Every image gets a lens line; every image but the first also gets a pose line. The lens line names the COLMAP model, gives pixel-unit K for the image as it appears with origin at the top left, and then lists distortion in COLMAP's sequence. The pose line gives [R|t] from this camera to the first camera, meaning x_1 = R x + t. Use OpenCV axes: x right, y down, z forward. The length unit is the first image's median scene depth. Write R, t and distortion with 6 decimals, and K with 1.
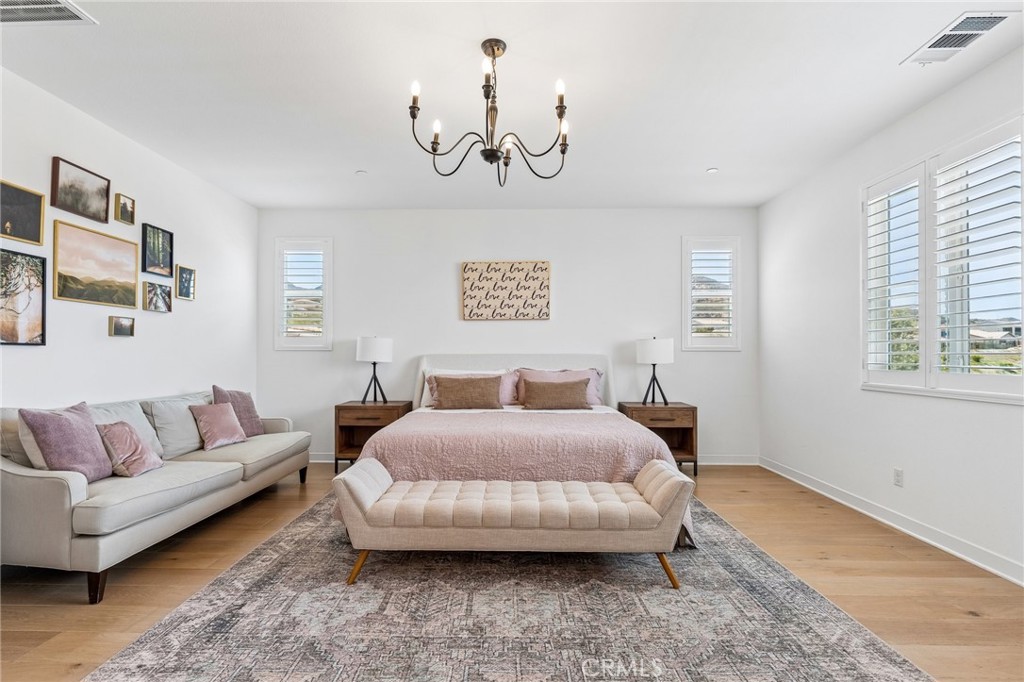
lens RADIAL K [[495.4, 0, 508.2], [0, 495.4, 349.1], [0, 0, 1]] dist [0.001313, 0.000102]
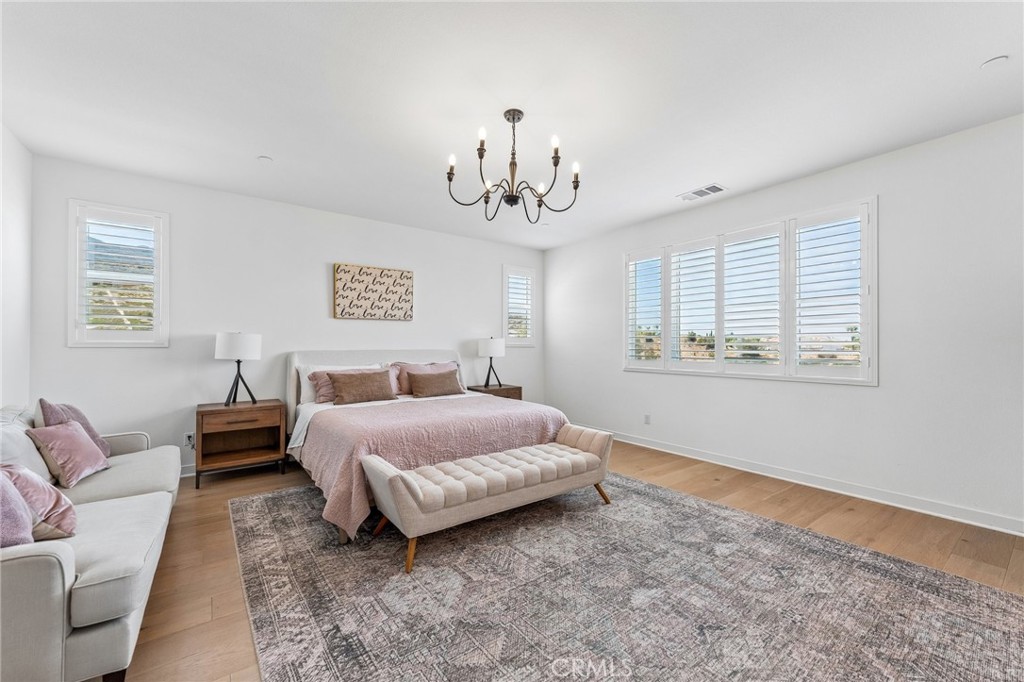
lens RADIAL K [[410.9, 0, 512.0], [0, 410.9, 341.0], [0, 0, 1]] dist [0.014833, -0.000012]
pose [[0.788293, 0.007573, 0.615253, -0.554301], [-0.008373, 0.999964, -0.001581, -0.019316], [-0.615243, -0.003905, 0.788328, 0.130873]]
